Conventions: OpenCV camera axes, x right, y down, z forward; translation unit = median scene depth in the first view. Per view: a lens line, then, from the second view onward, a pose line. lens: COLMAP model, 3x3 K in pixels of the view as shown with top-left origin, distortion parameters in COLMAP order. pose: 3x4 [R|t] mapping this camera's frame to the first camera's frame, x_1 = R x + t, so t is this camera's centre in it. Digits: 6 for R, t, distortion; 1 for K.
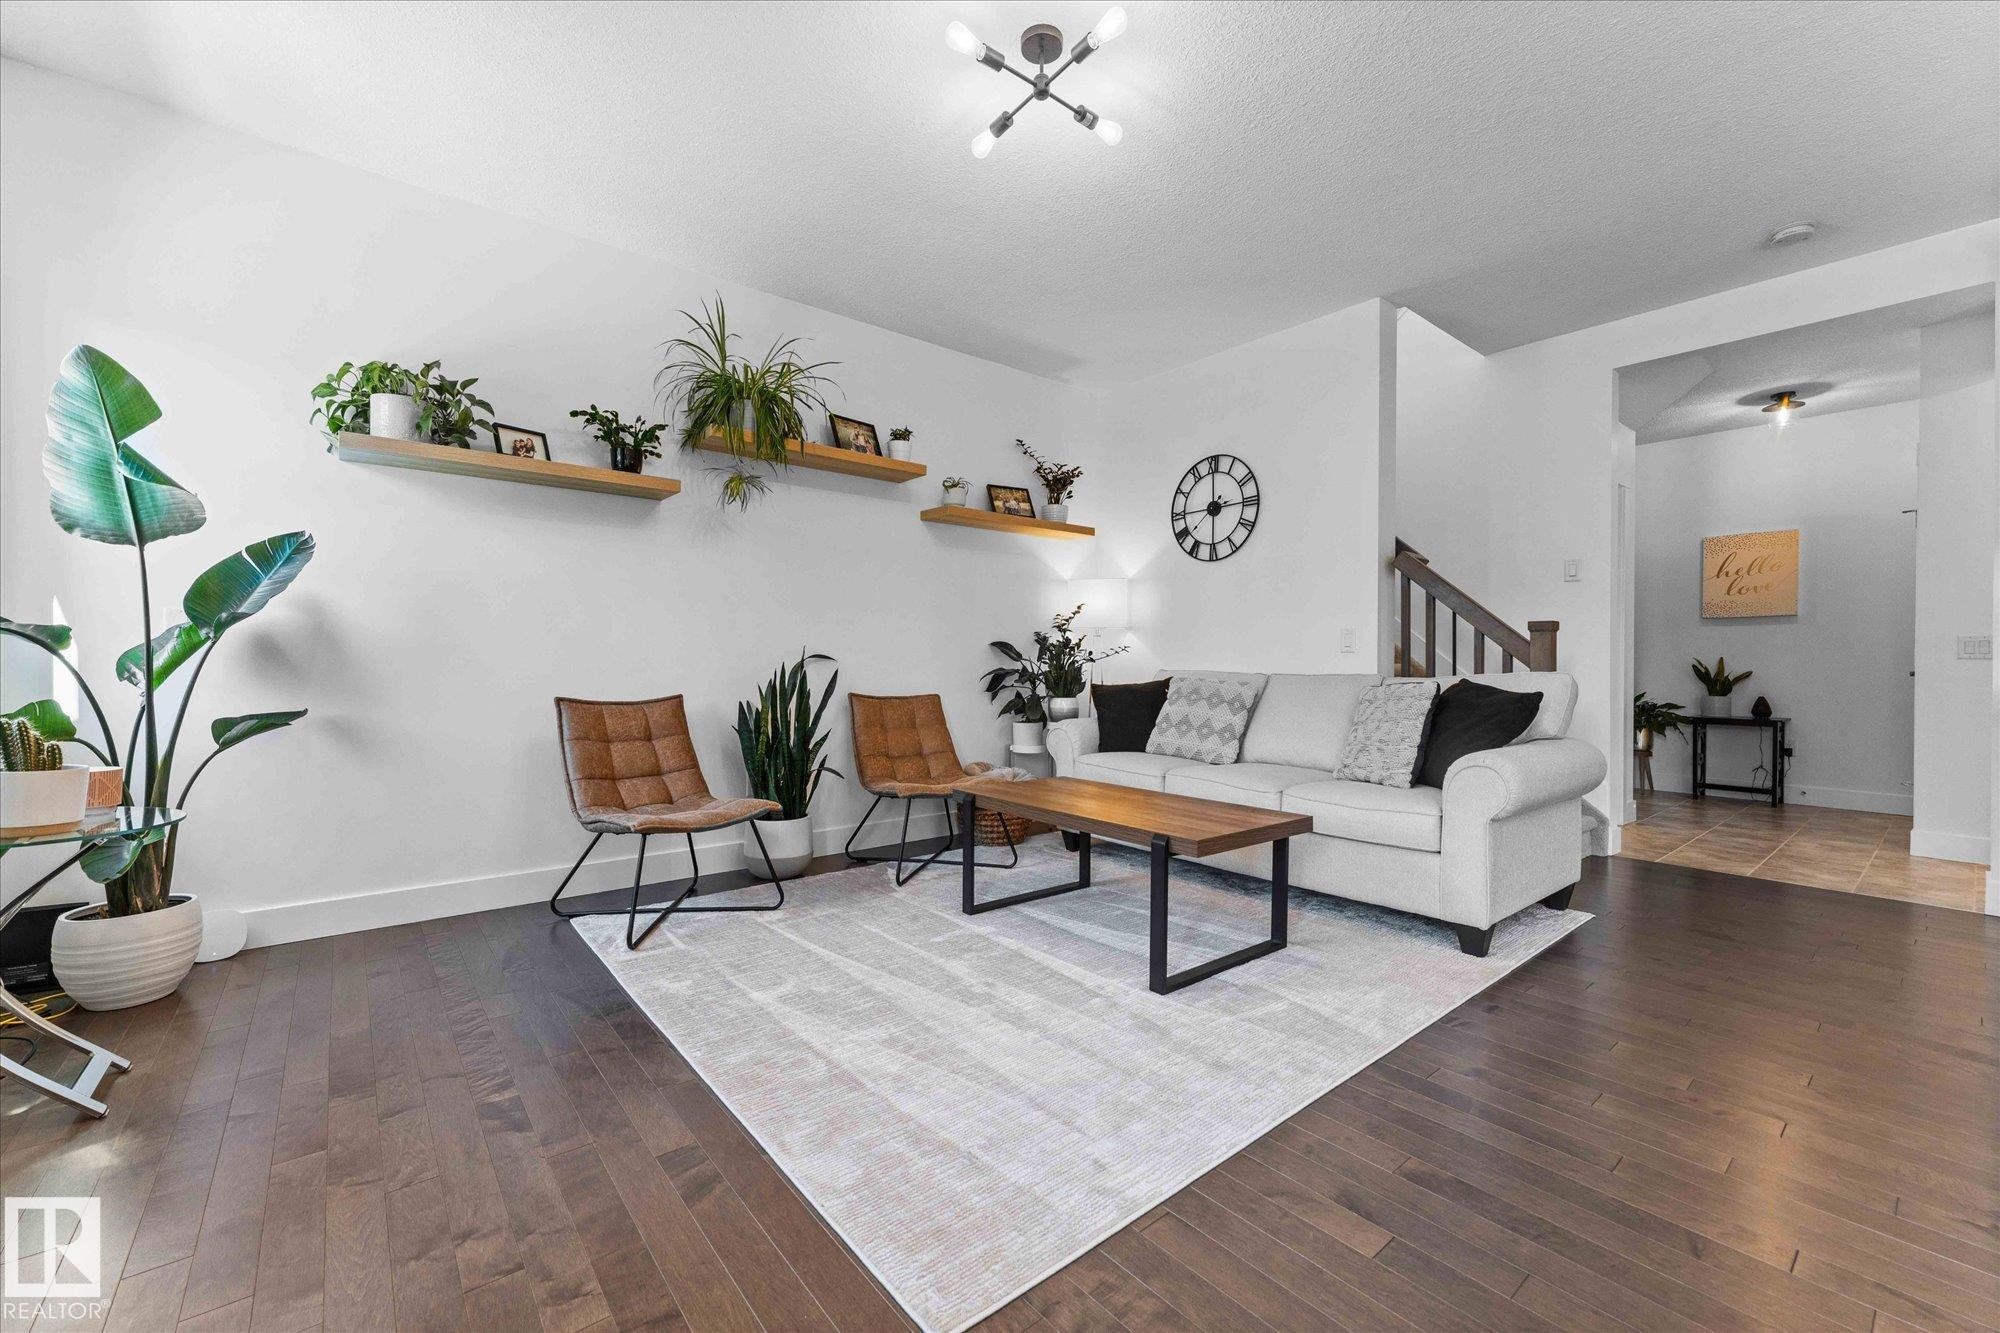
lens RADIAL K [[808.0, 0, 1000.0], [0, 808.0, 666.5], [0, 0, 1]] dist [-0.000025, 0.003868]
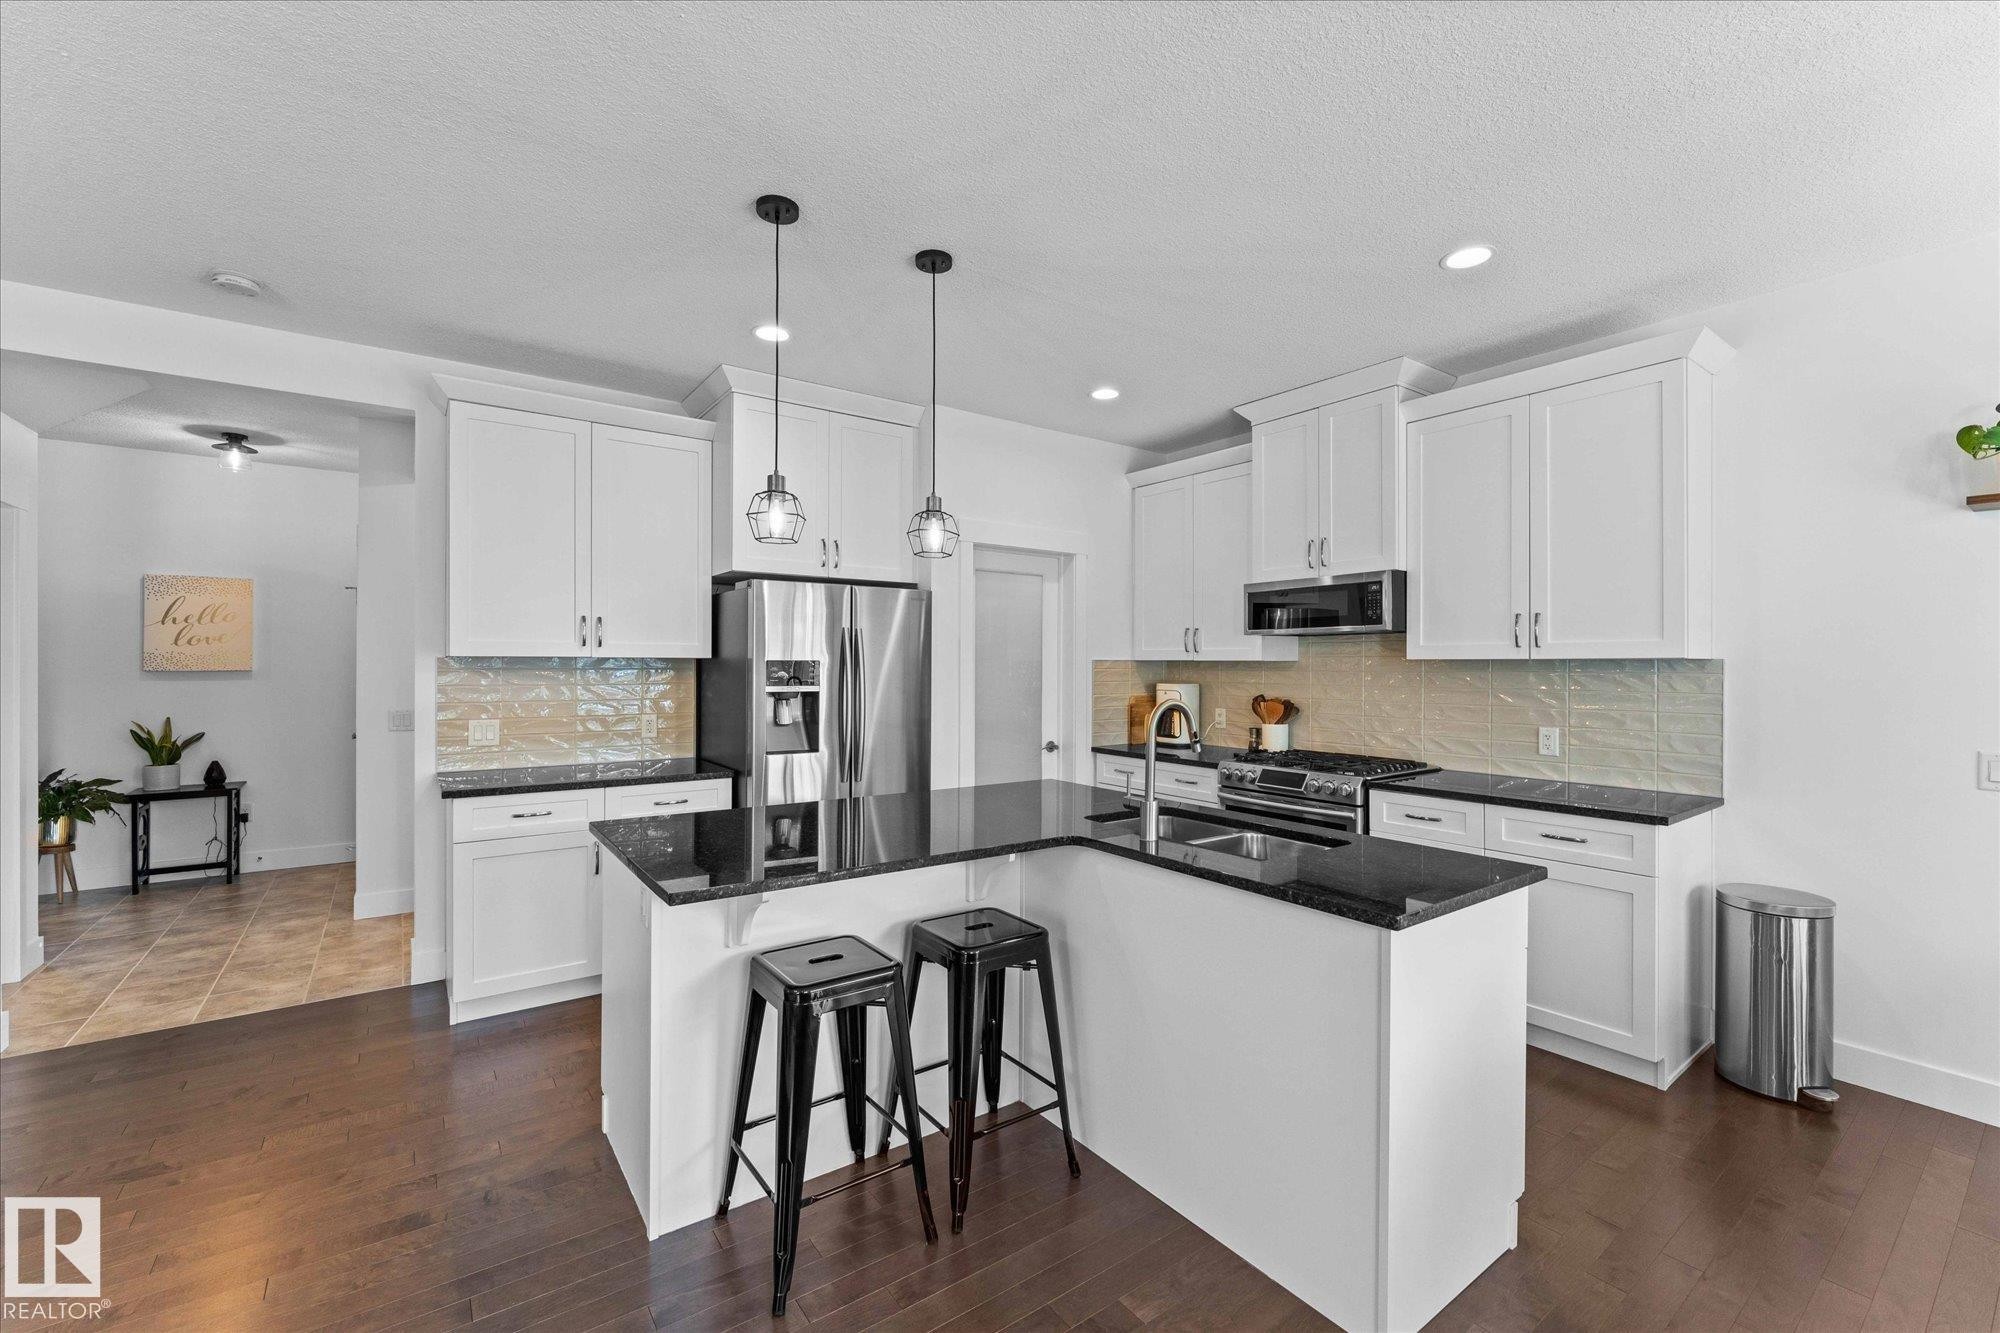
lens RADIAL K [[824.8, 0, 1000.0], [0, 824.8, 666.5], [0, 0, 1]] dist [-0.002402, -0.000134]
pose [[0.061016, -0.009383, 0.998093, 0.093519], [-0.002728, 0.999951, 0.009568, -0.084829], [-0.998133, -0.003306, 0.060987, 0.085939]]
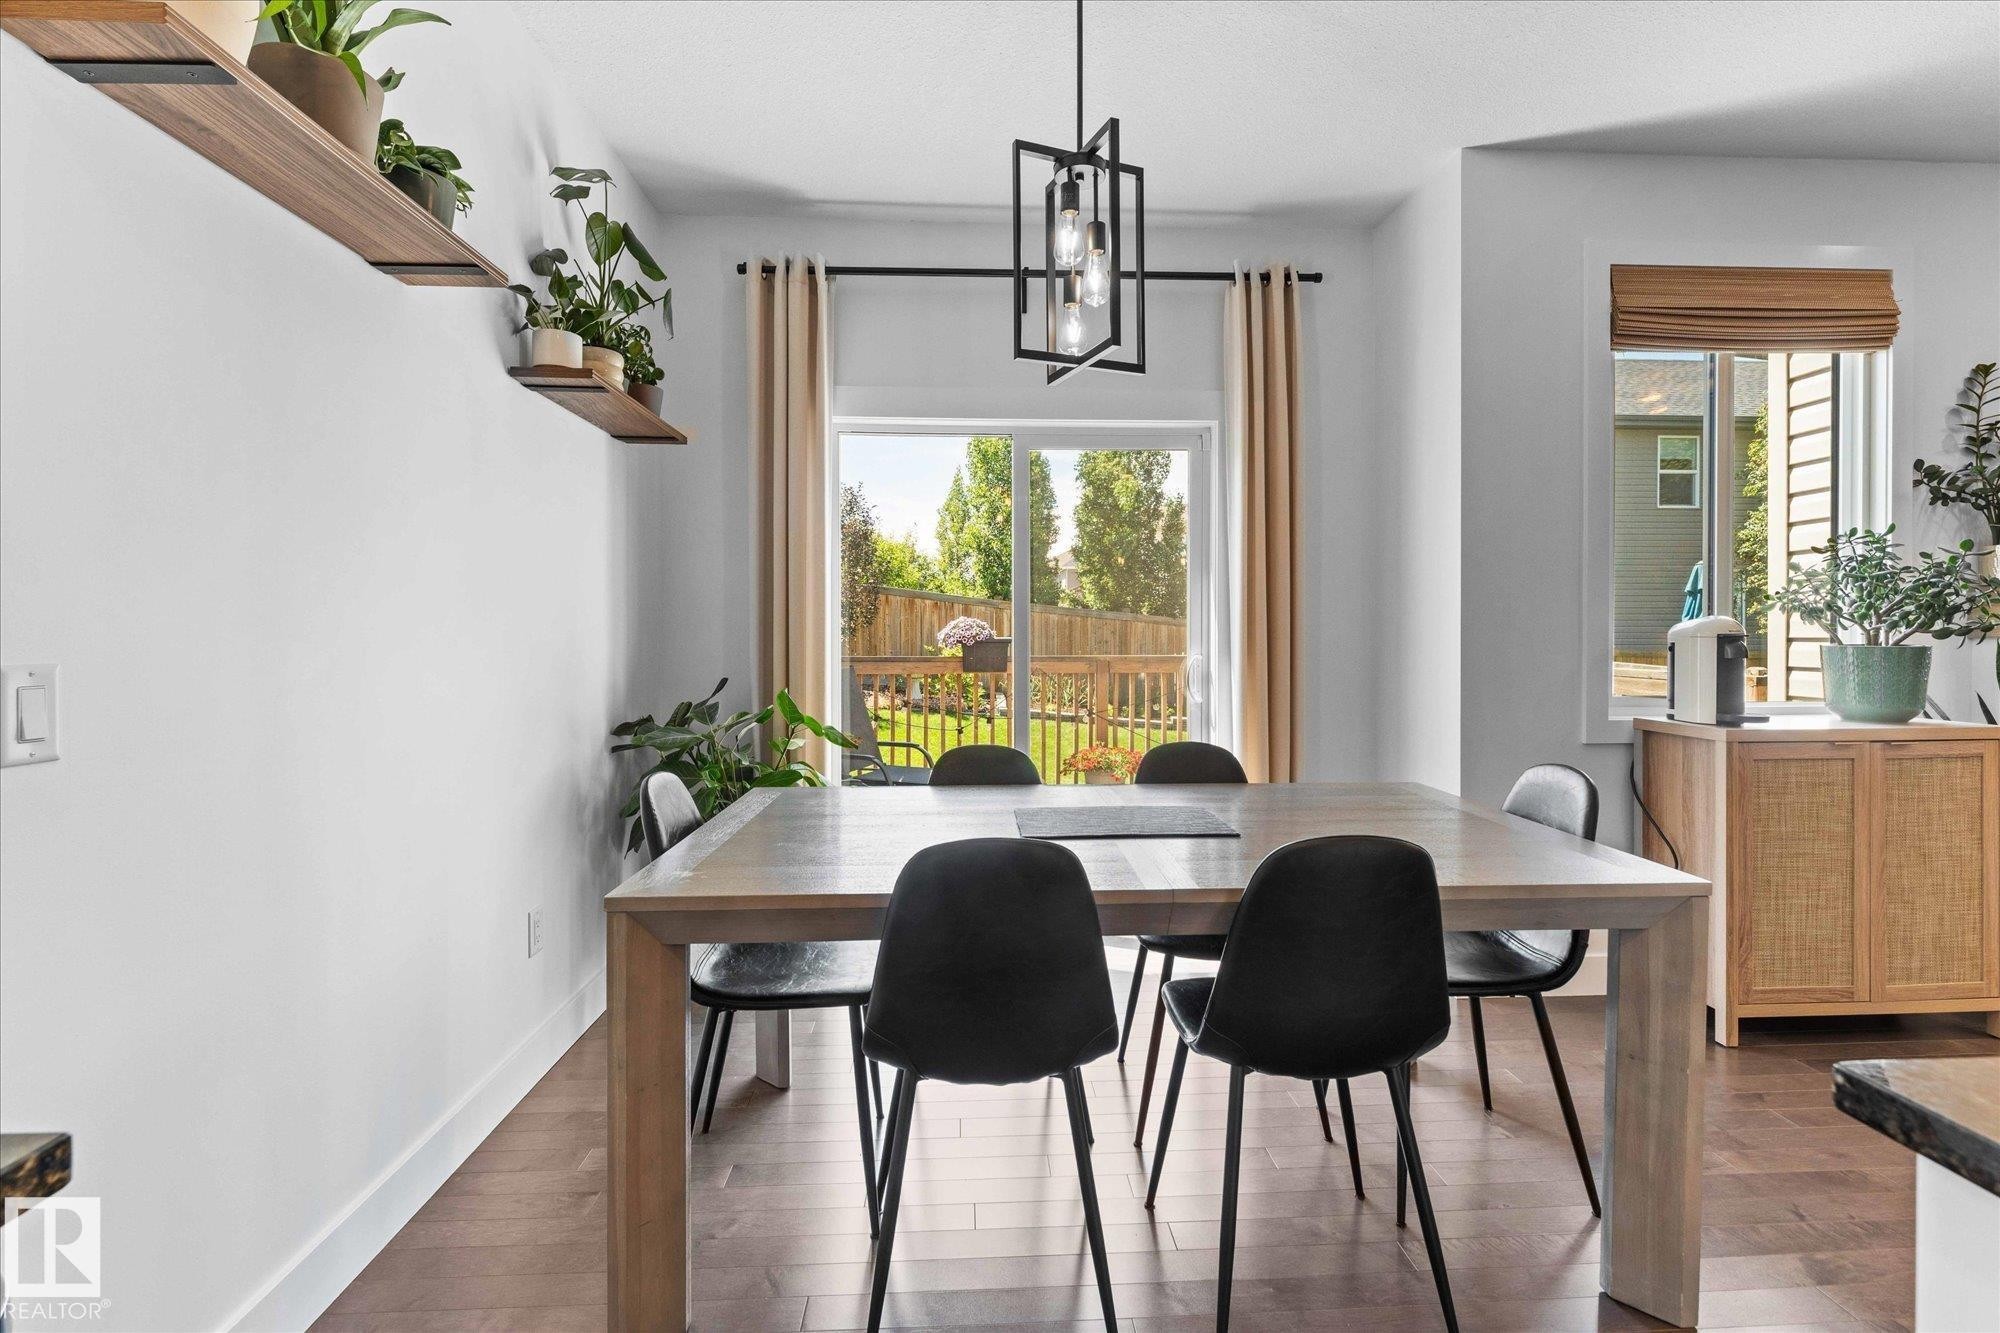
lens RADIAL K [[905.2, 0, 1002.1], [0, 905.2, 638.6], [0, 0, 1]] dist [-0.003560, -0.000630]
pose [[-0.596631, -0.001699, -0.802514, 0.638897], [-0.005605, 0.999982, 0.002050, -0.039383], [0.802496, 0.005721, -0.596630, -0.162340]]
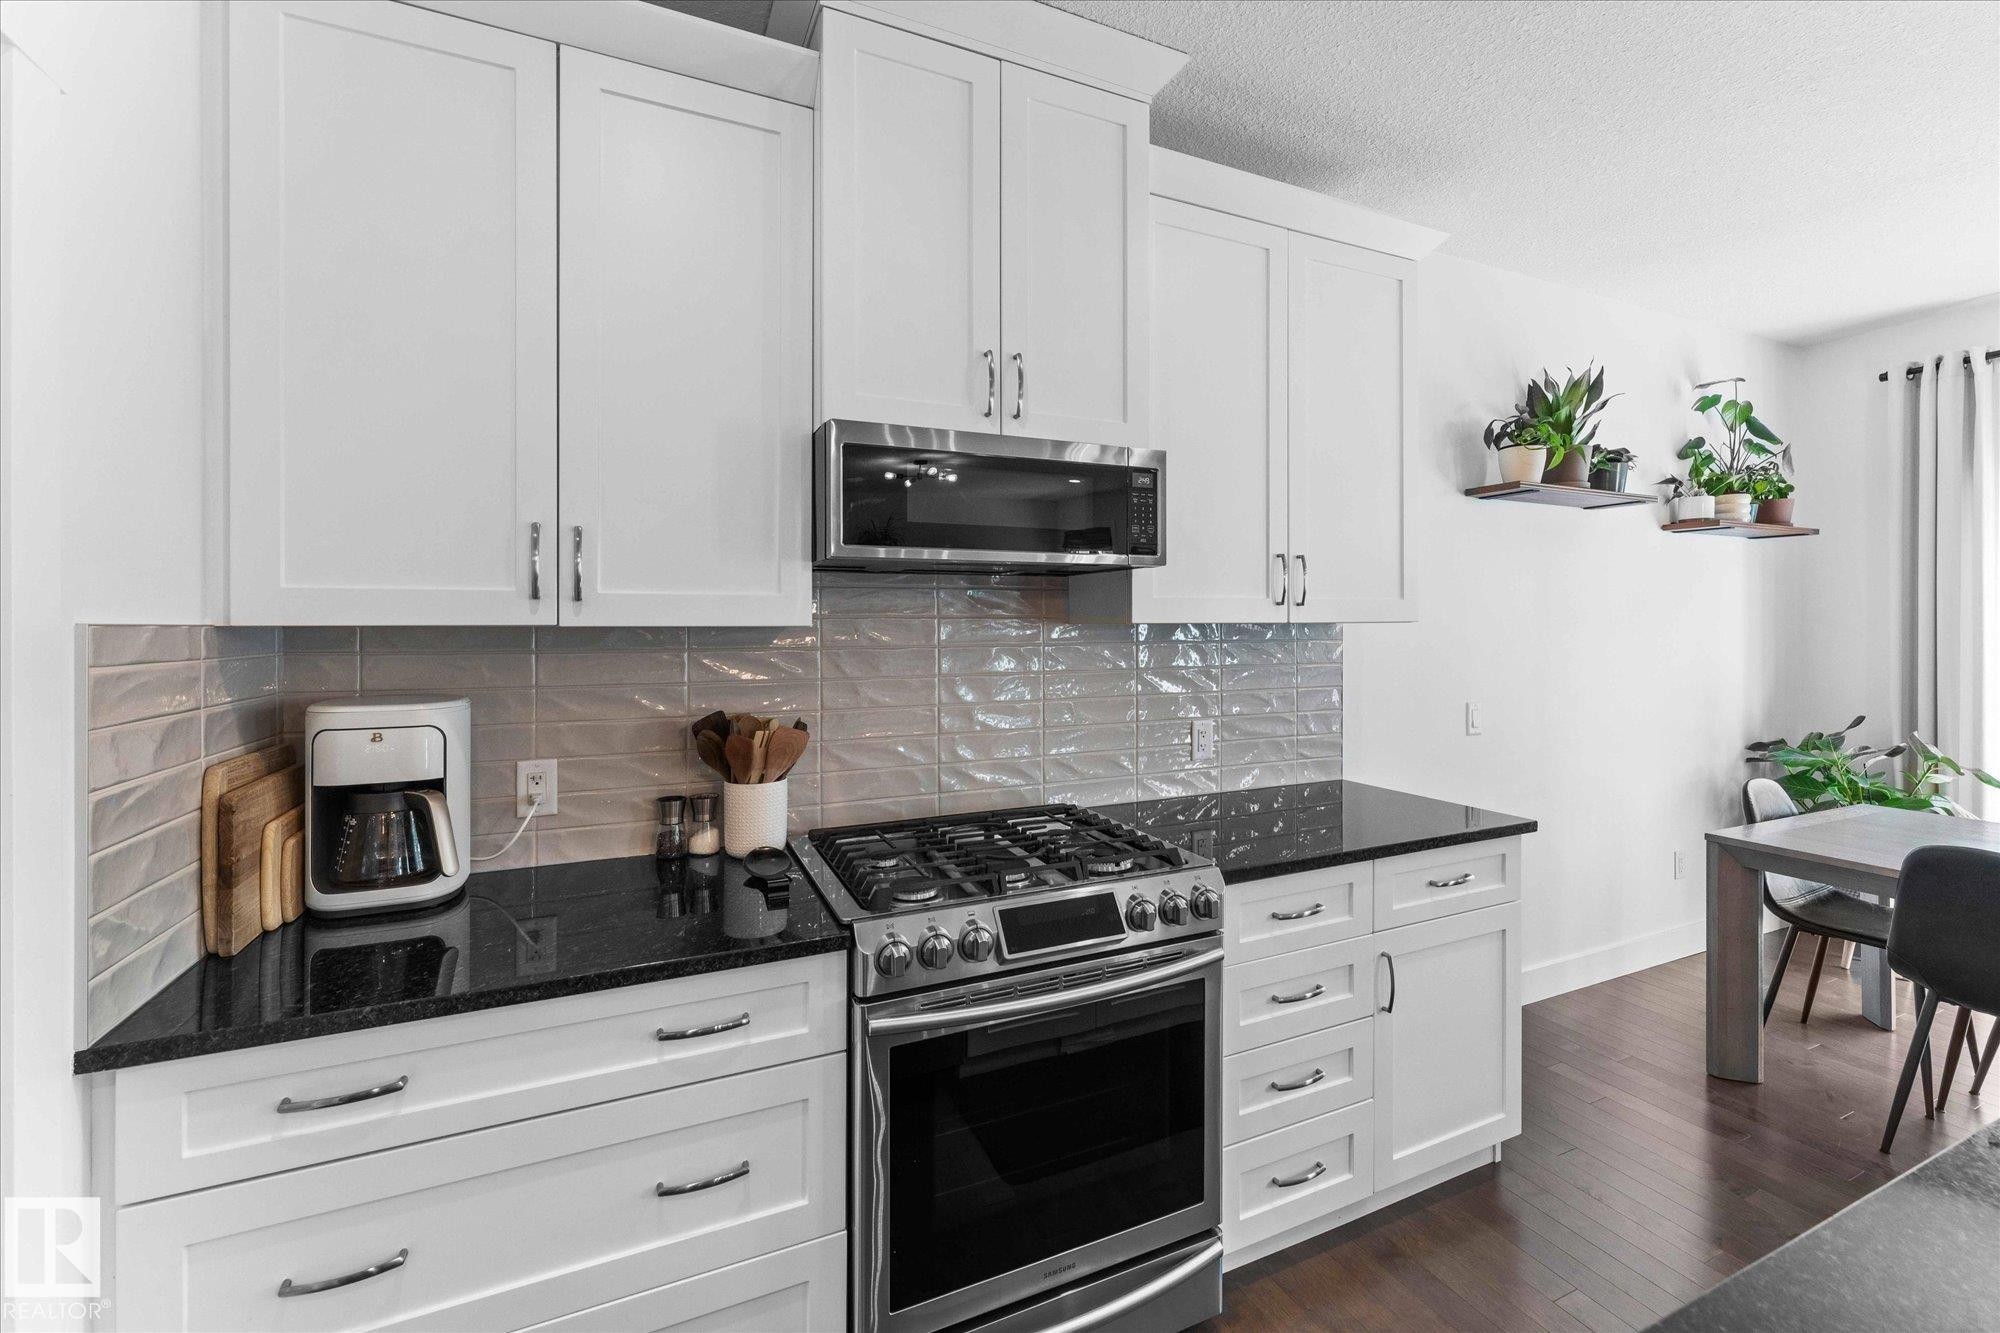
lens RADIAL K [[822.8, 0, 1008.5], [0, 822.8, 627.6], [0, 0, 1]] dist [-0.002026, -0.000590]
pose [[-0.966452, -0.006430, 0.256766, 0.771470], [-0.004576, 0.999959, 0.007819, -0.085957], [-0.256806, 0.006382, -0.966442, 0.164472]]
